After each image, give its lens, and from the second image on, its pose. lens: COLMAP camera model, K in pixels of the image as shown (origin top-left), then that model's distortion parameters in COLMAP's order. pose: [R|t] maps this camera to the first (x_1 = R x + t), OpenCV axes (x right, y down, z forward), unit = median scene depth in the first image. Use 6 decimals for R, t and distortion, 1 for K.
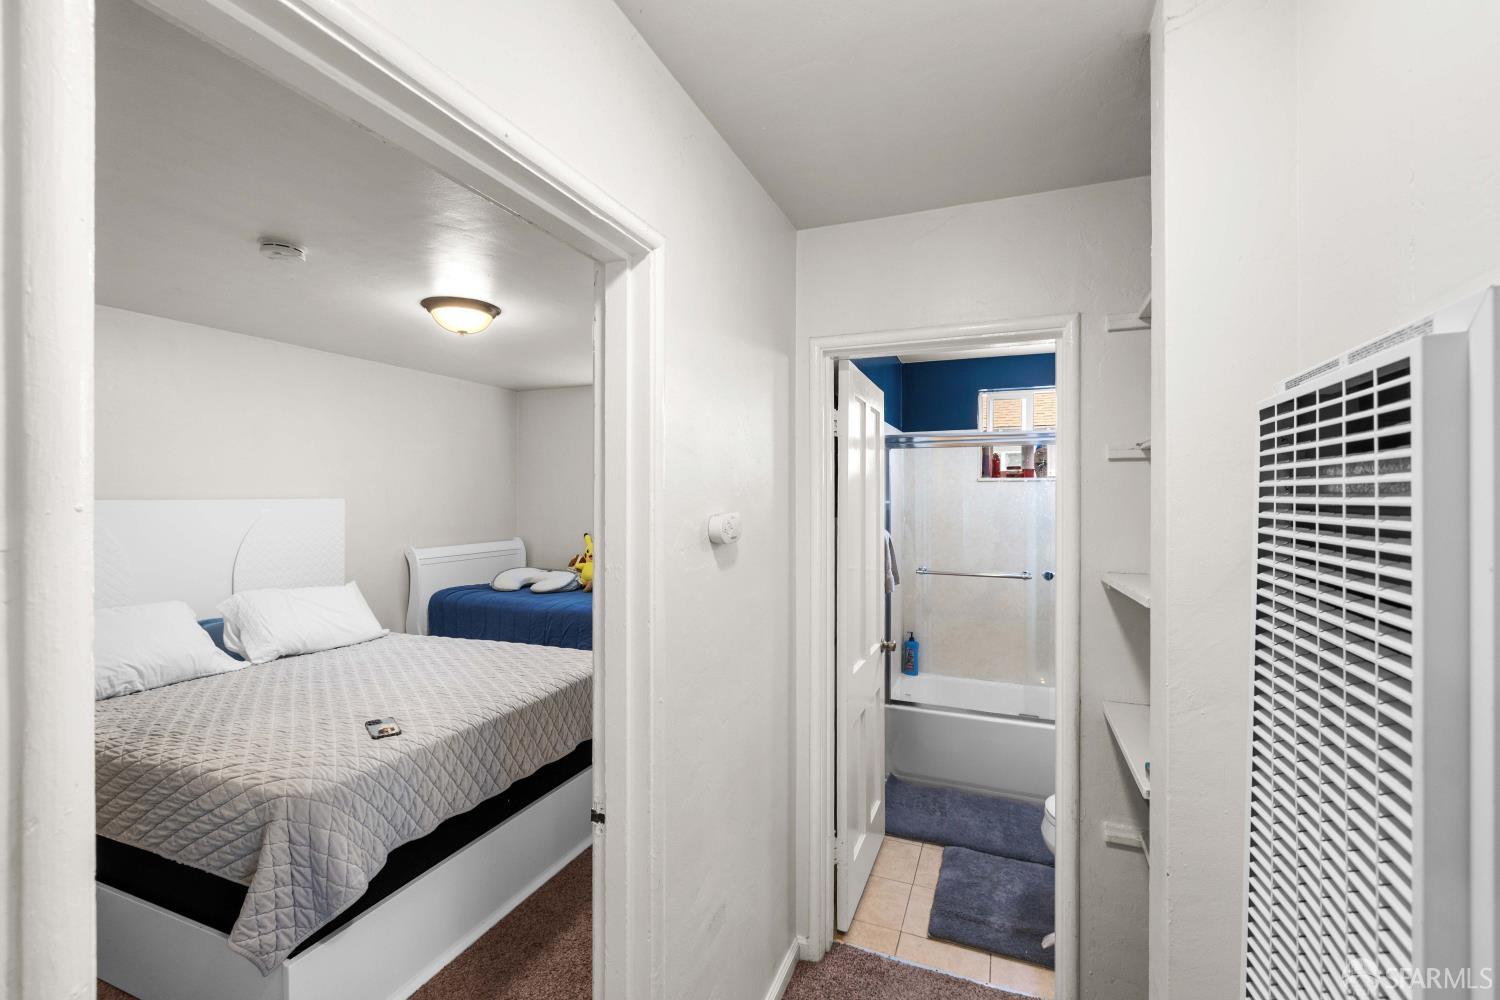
lens RADIAL K [[630.2, 0, 750.0], [0, 630.2, 500.0], [0, 0, 1]] dist [0.000363, -0.000377]
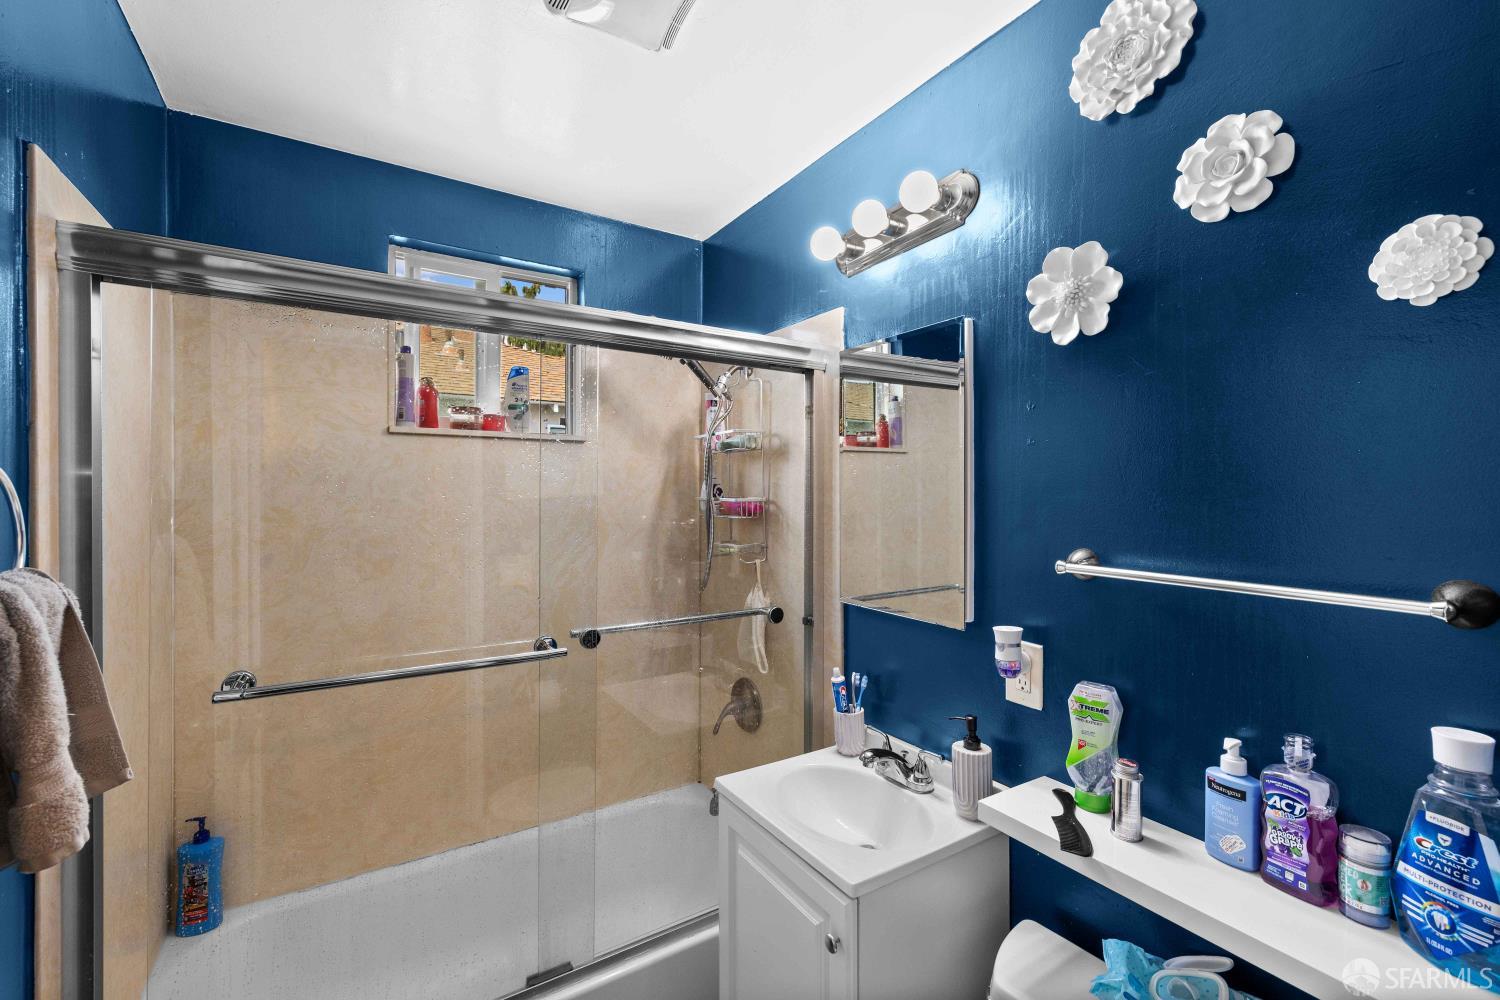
lens RADIAL K [[630.2, 0, 750.0], [0, 630.2, 500.0], [0, 0, 1]] dist [0.000363, -0.000377]
pose [[0.573957, -0.005079, 0.818870, 0.140545], [-0.001785, 0.999971, 0.007453, 0.014992], [-0.818884, -0.005740, 0.573931, 0.529492]]
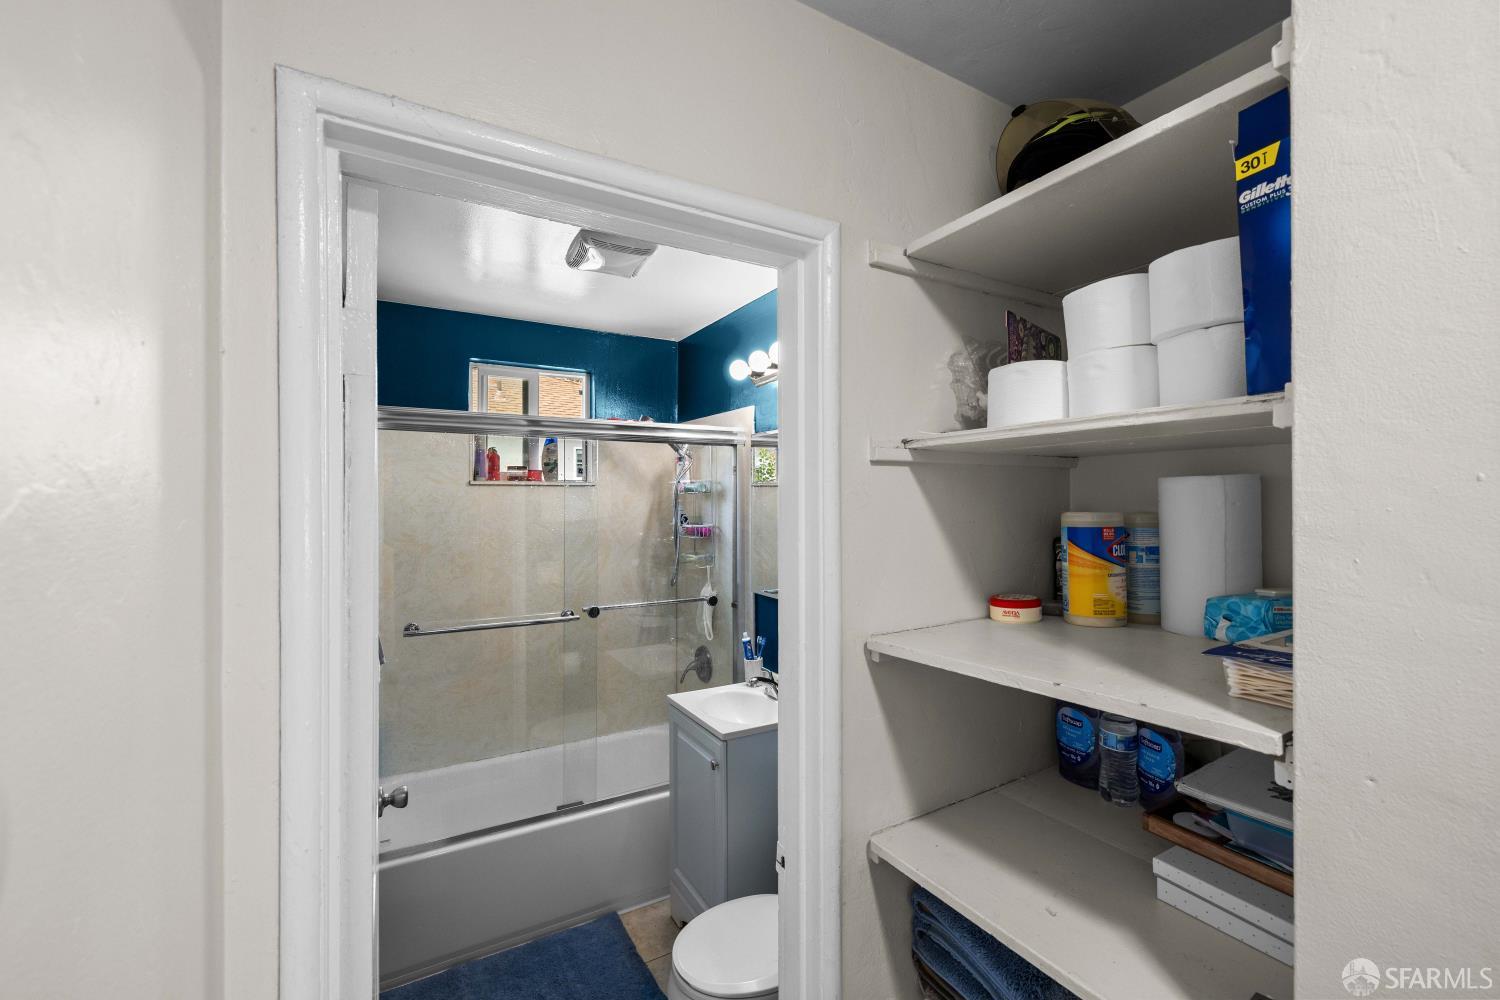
lens RADIAL K [[630.2, 0, 750.0], [0, 630.2, 500.0], [0, 0, 1]] dist [0.000363, -0.000377]
pose [[0.606429, -0.000153, 0.795137, -0.013370], [0.002331, 0.999996, -0.001586, -0.010543], [-0.795134, 0.002815, 0.606427, 0.315938]]
